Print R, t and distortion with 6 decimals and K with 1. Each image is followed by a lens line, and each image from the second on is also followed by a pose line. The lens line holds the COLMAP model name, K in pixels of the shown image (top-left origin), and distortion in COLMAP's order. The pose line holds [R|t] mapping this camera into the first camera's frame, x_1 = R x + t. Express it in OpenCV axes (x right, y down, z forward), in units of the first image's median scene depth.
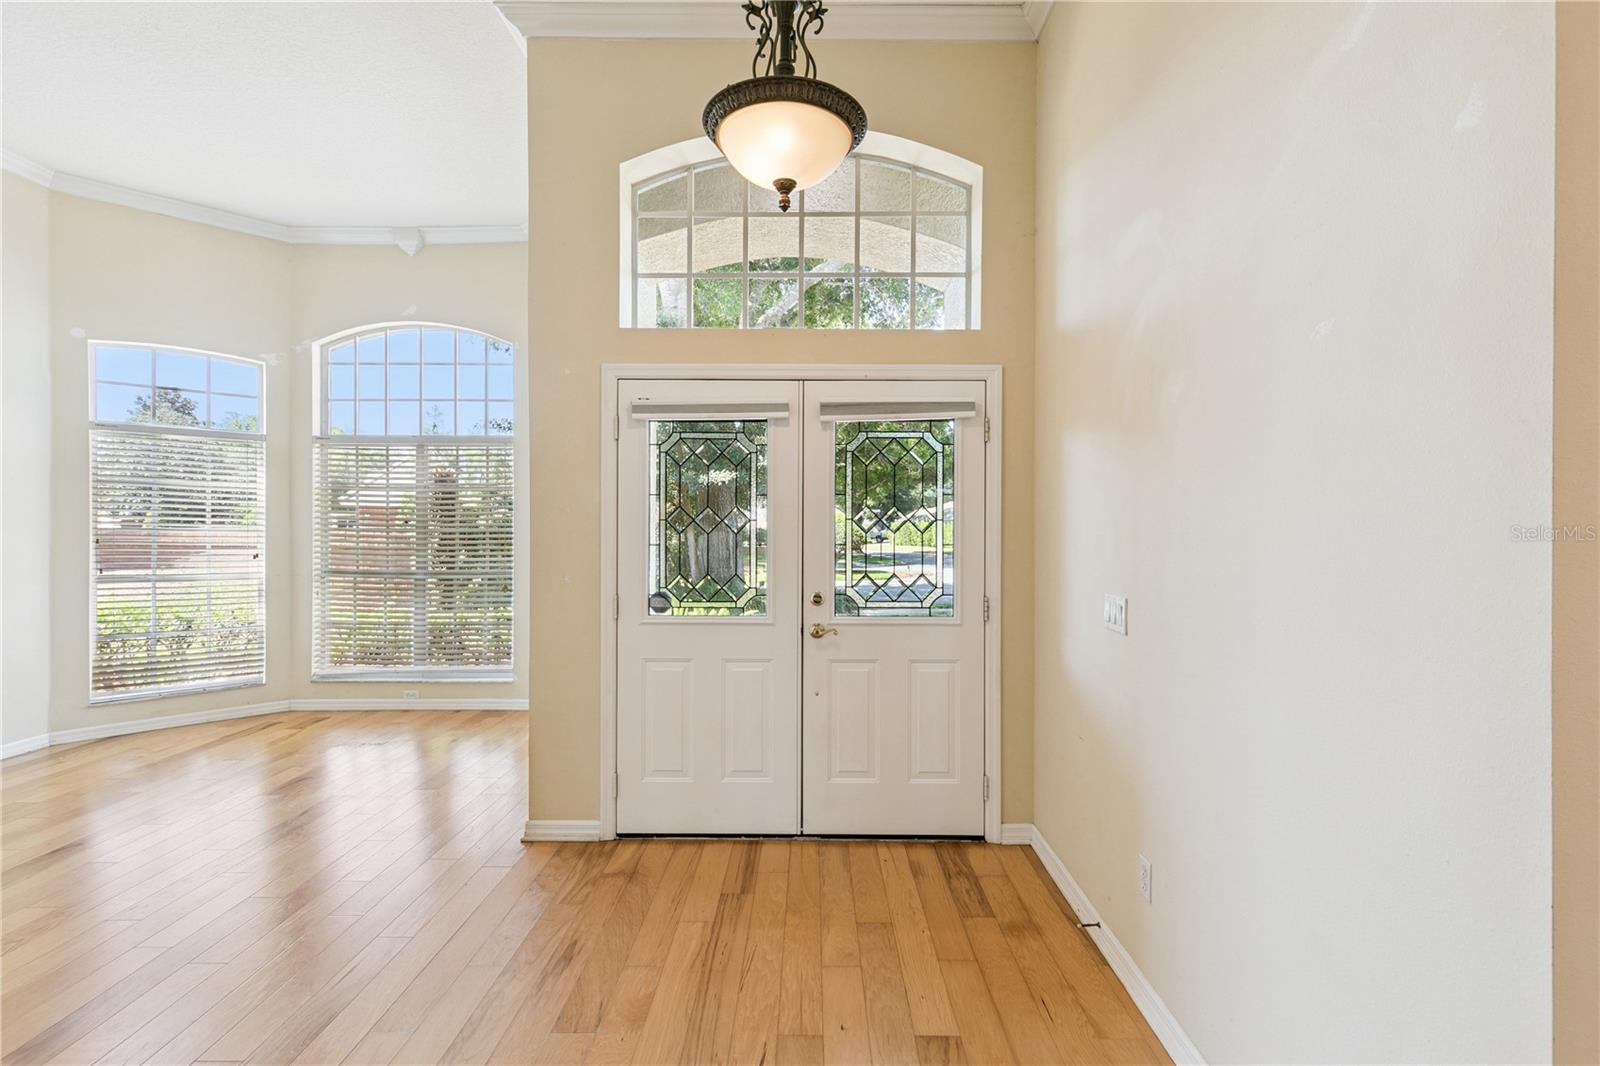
lens RADIAL K [[715.6, 0, 809.8], [0, 715.6, 533.6], [0, 0, 1]] dist [0.007076, -0.001846]
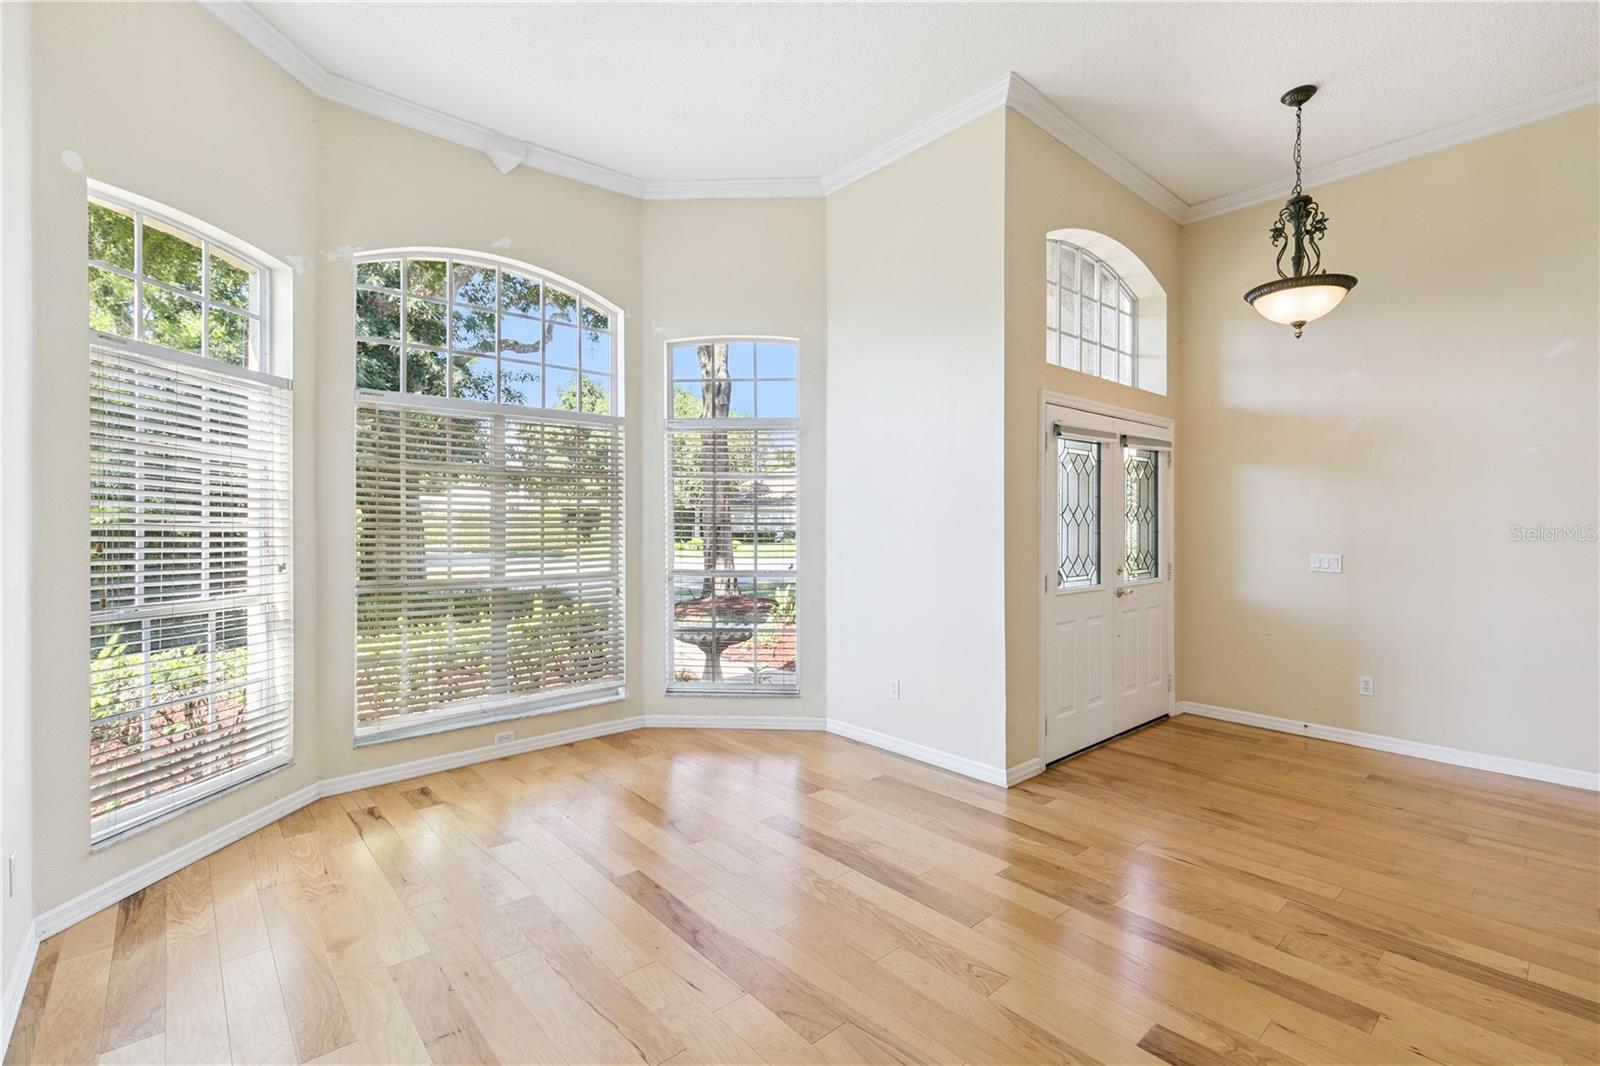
lens RADIAL K [[715.6, 0, 817.0], [0, 715.6, 525.9], [0, 0, 1]] dist [0.007076, -0.001846]
pose [[0.741821, -0.006419, 0.670567, -1.398558], [0.007872, 0.999969, 0.000863, -0.003815], [-0.670551, 0.004638, 0.741849, 0.332978]]
